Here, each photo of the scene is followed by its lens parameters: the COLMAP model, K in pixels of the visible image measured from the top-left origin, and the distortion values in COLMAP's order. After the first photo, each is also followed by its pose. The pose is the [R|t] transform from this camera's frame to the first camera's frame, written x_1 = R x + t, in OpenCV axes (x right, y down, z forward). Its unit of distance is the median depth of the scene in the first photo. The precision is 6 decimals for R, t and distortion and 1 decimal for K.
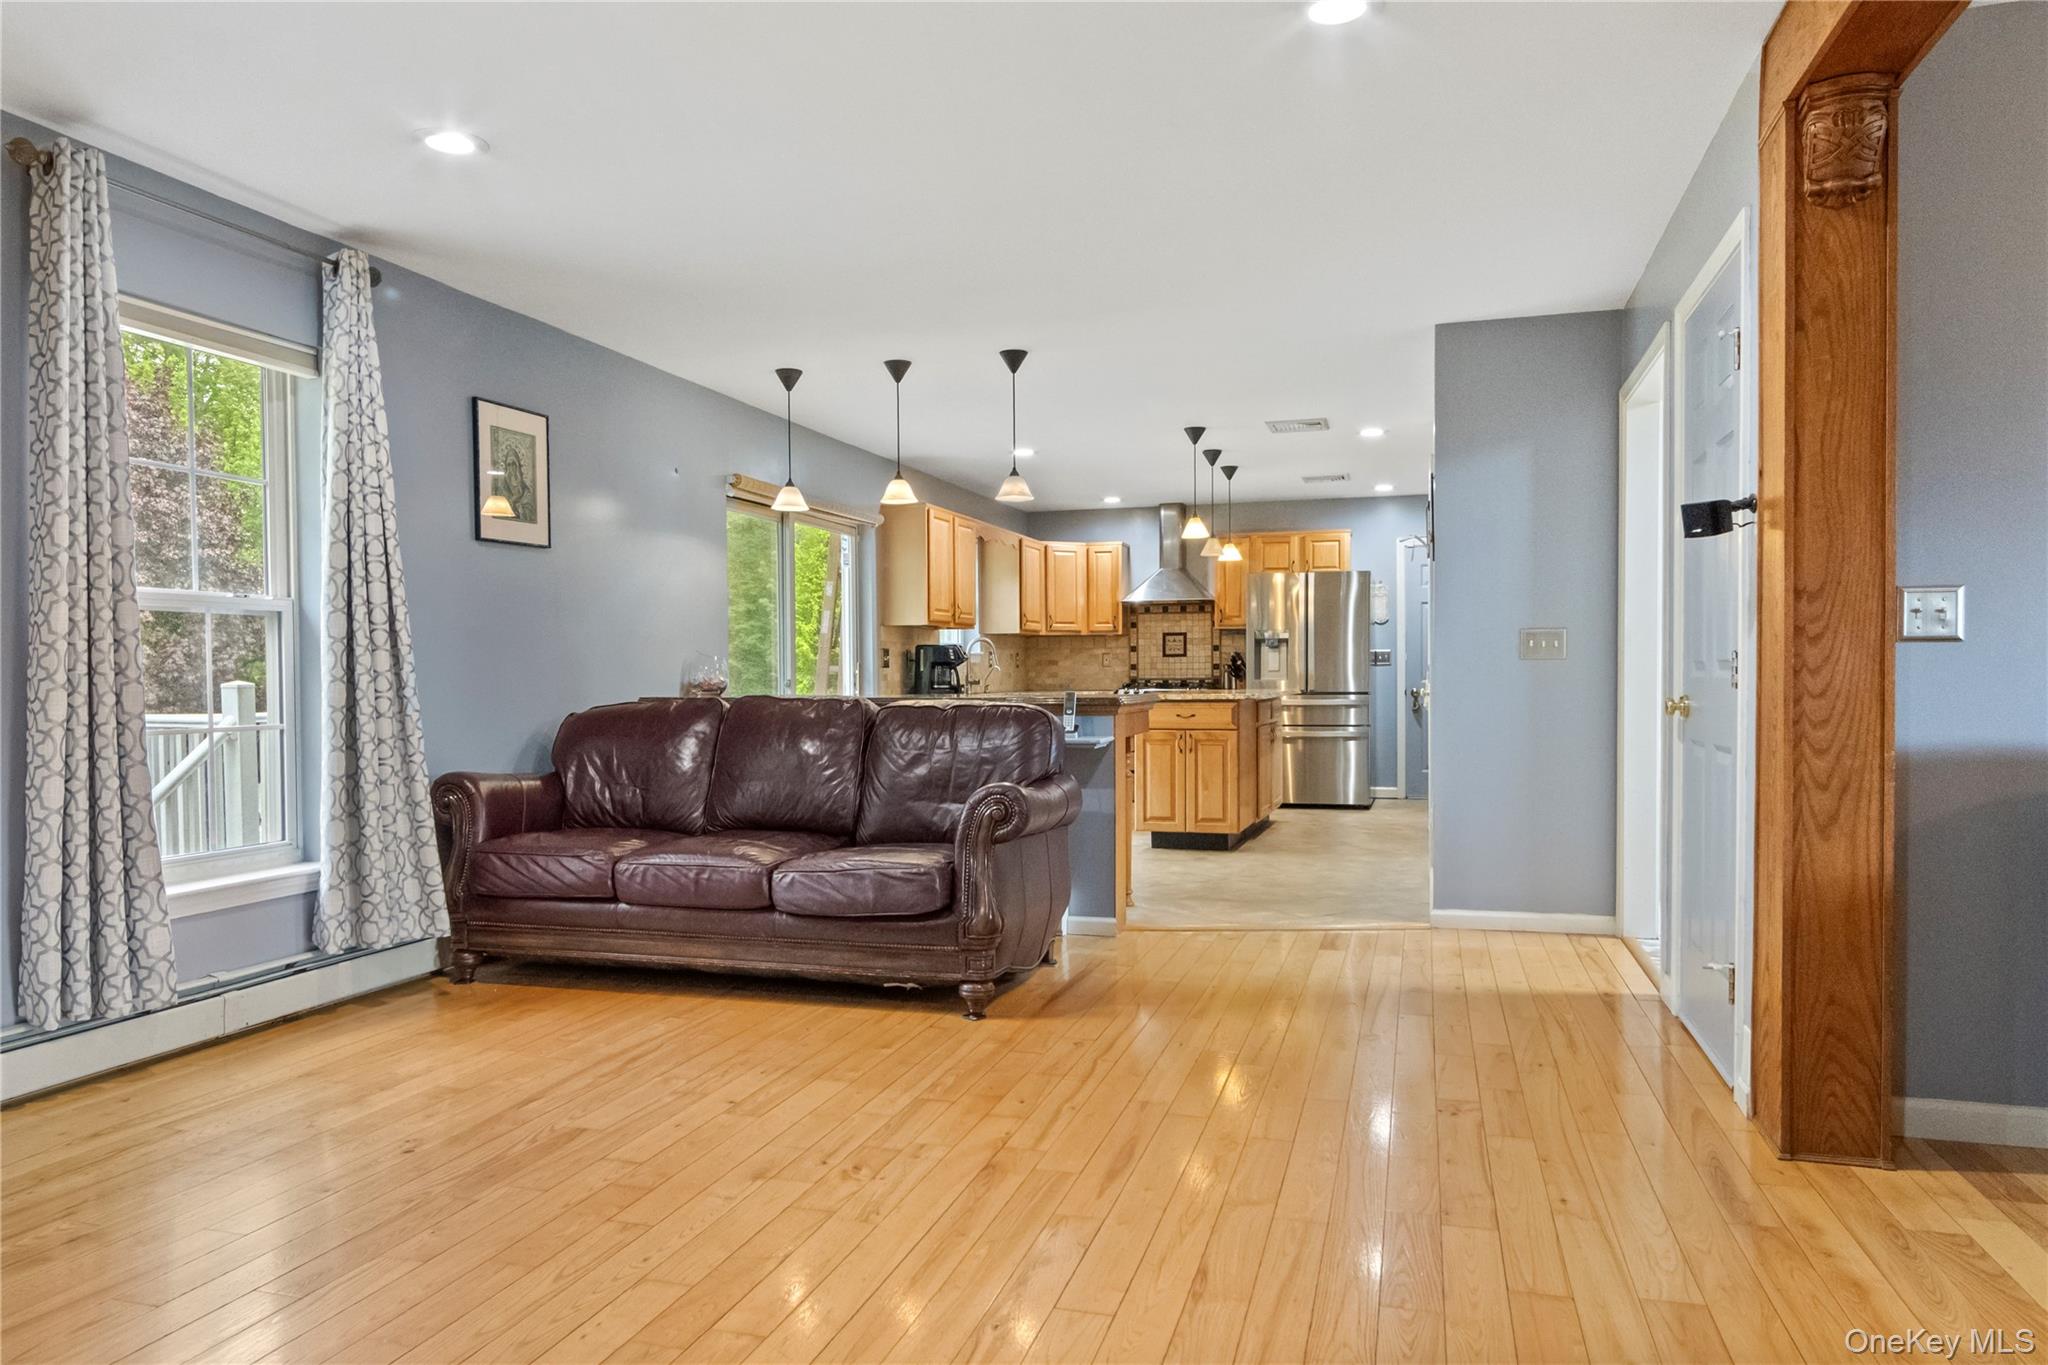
lens RADIAL K [[1301.3, 0, 1021.1], [0, 1301.3, 703.5], [0, 0, 1]] dist [-0.000574, -0.000545]
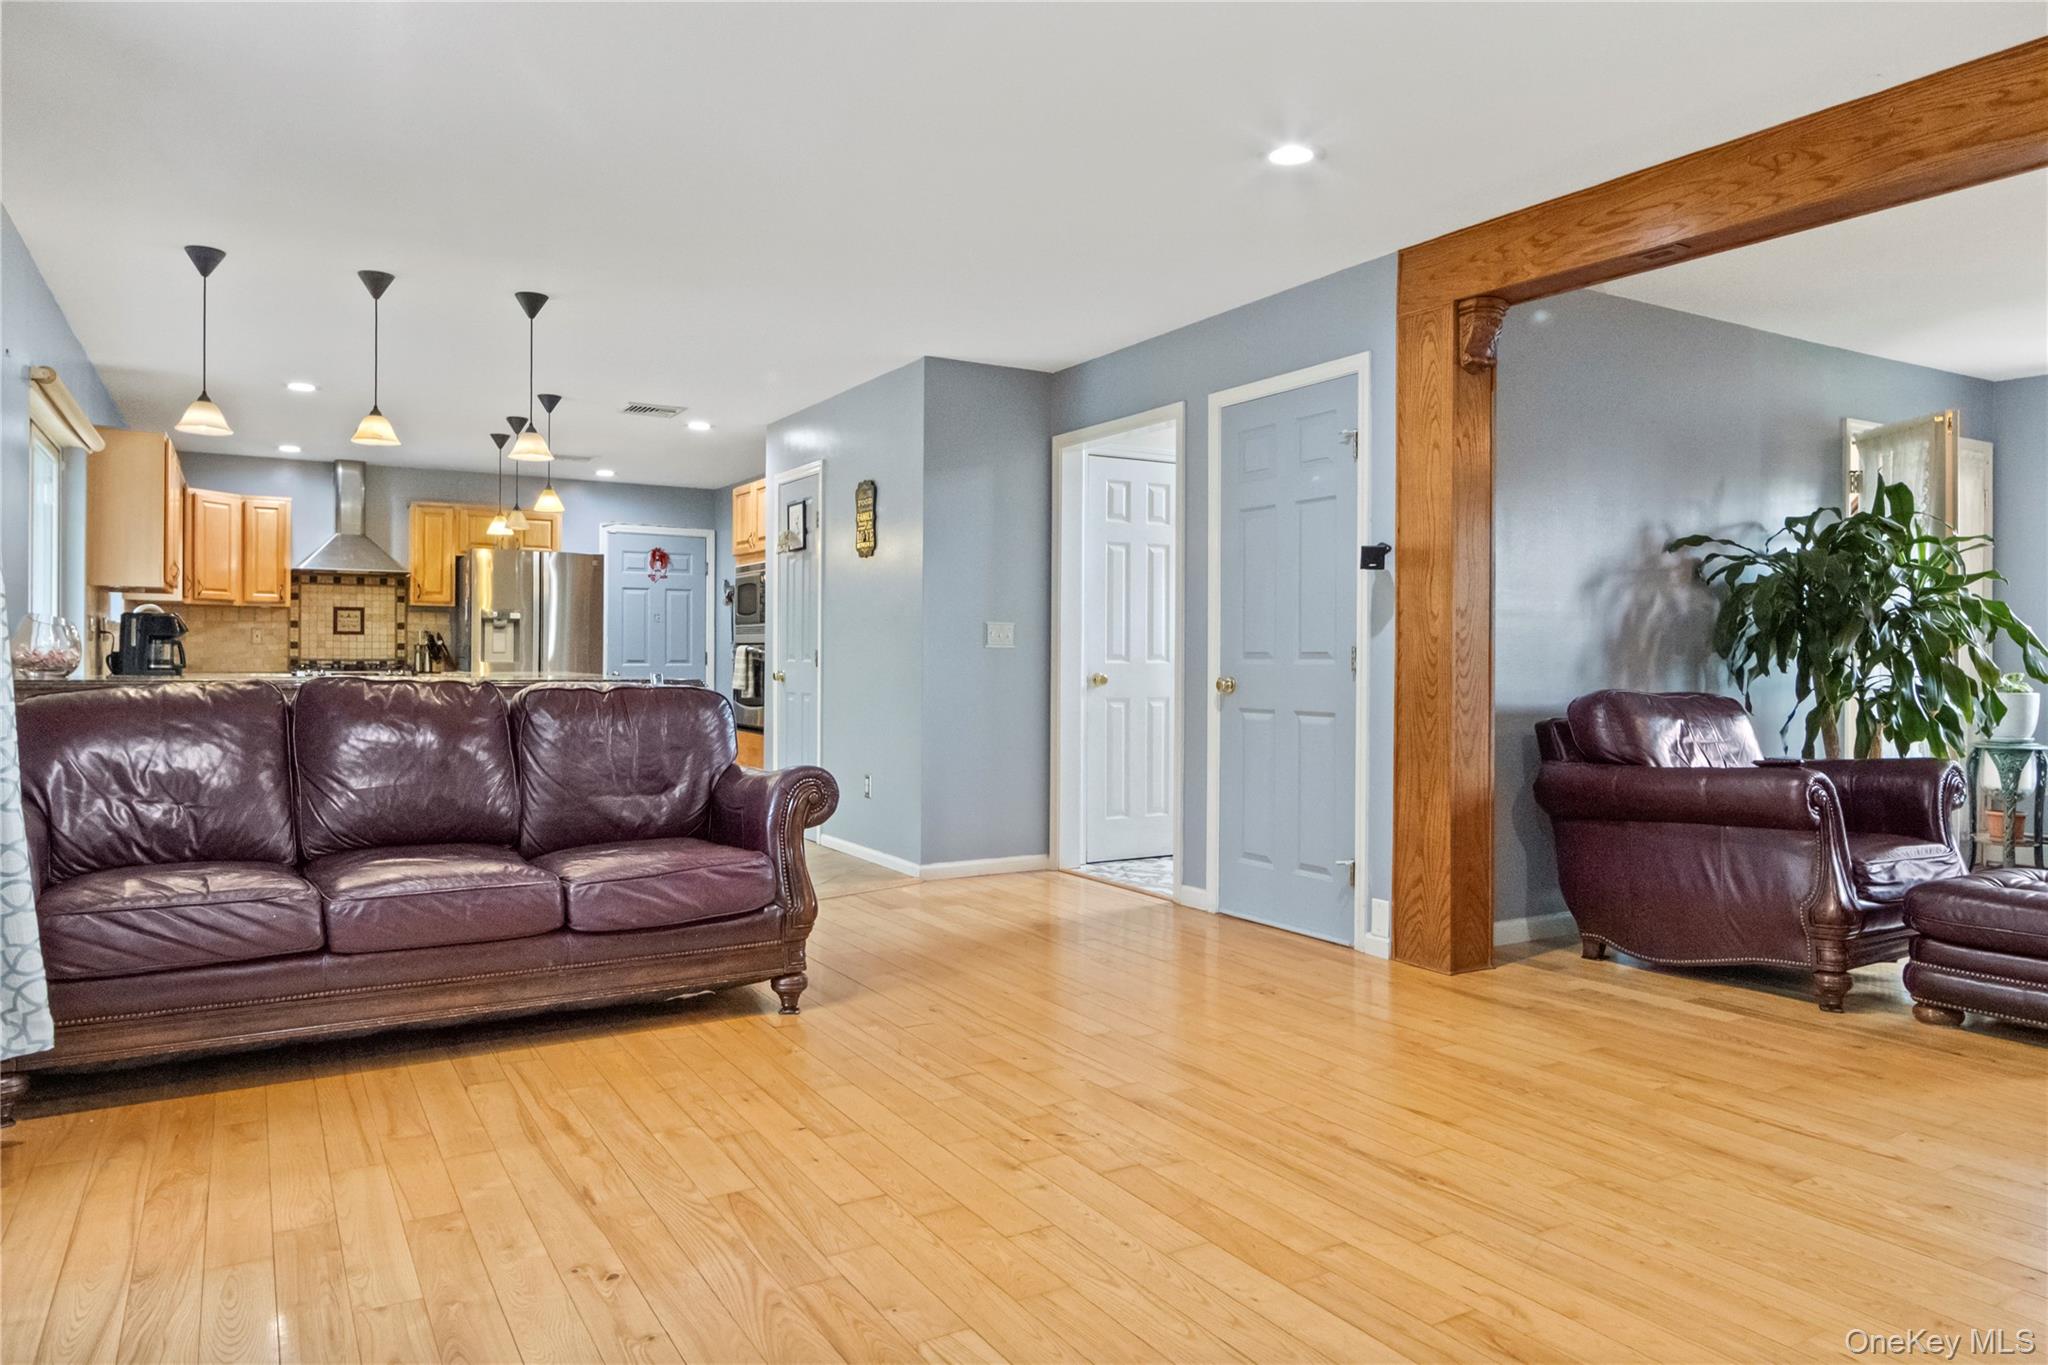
lens RADIAL K [[1301.3, 0, 1004.9], [0, 1301.3, 649.7], [0, 0, 1]] dist [-0.000574, -0.000545]
pose [[0.681060, 0.016576, 0.732040, -0.252863], [0.005083, 0.999613, -0.027364, 0.000667], [-0.732210, 0.022357, 0.680712, 0.090001]]
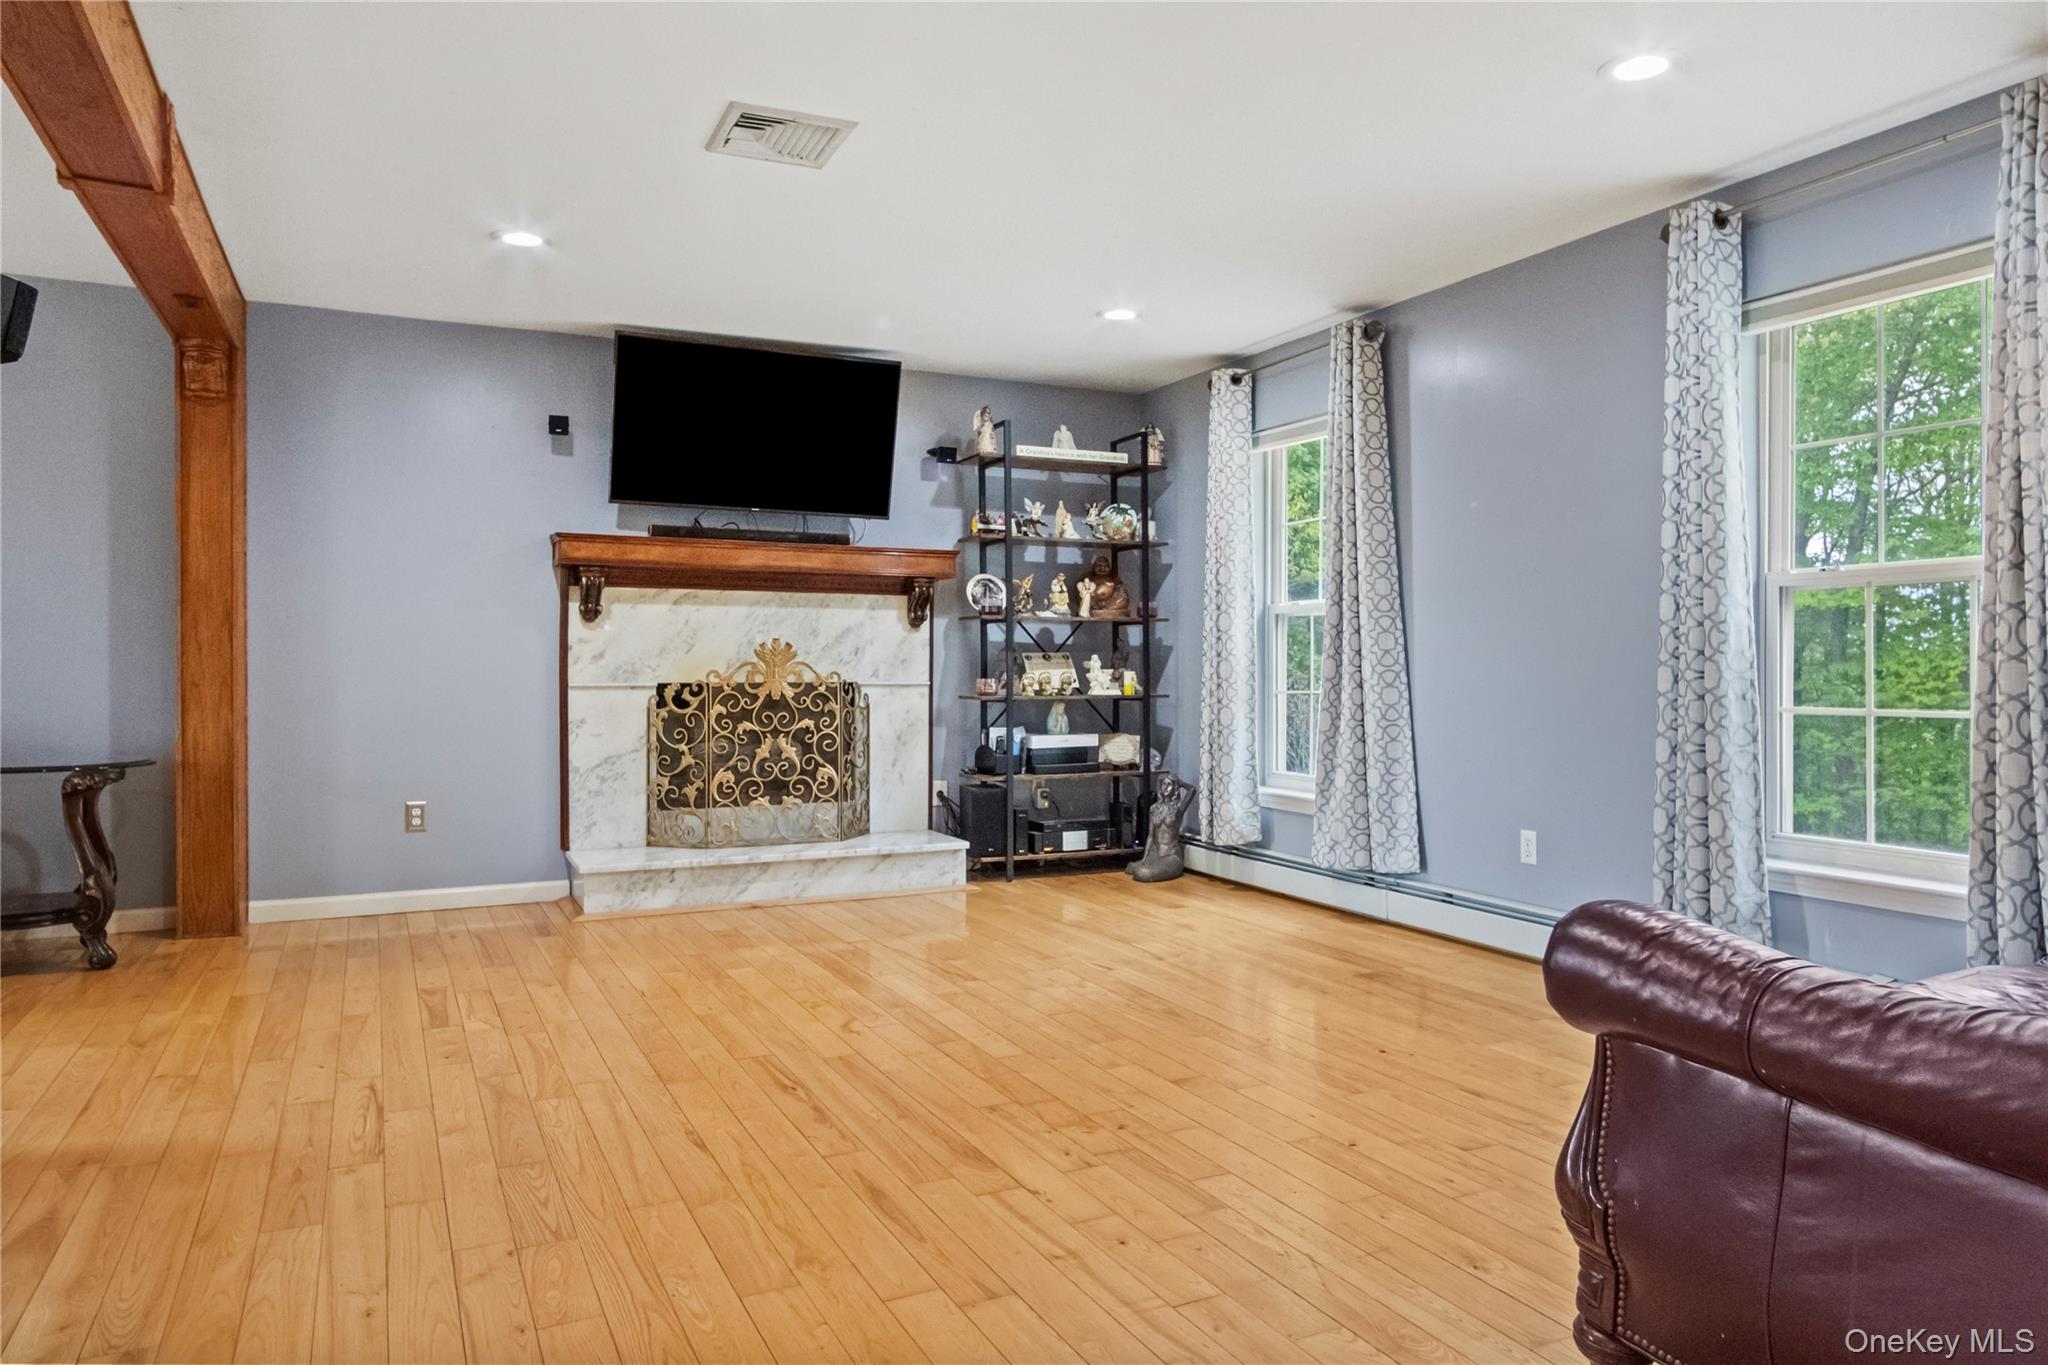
lens RADIAL K [[1301.3, 0, 1021.5], [0, 1301.3, 667.9], [0, 0, 1]] dist [-0.000574, -0.000545]
pose [[-0.724880, 0.009683, -0.688807, 0.172223], [-0.009026, 0.999682, 0.023552, -0.010164], [0.688816, 0.023290, -0.724562, 0.472360]]
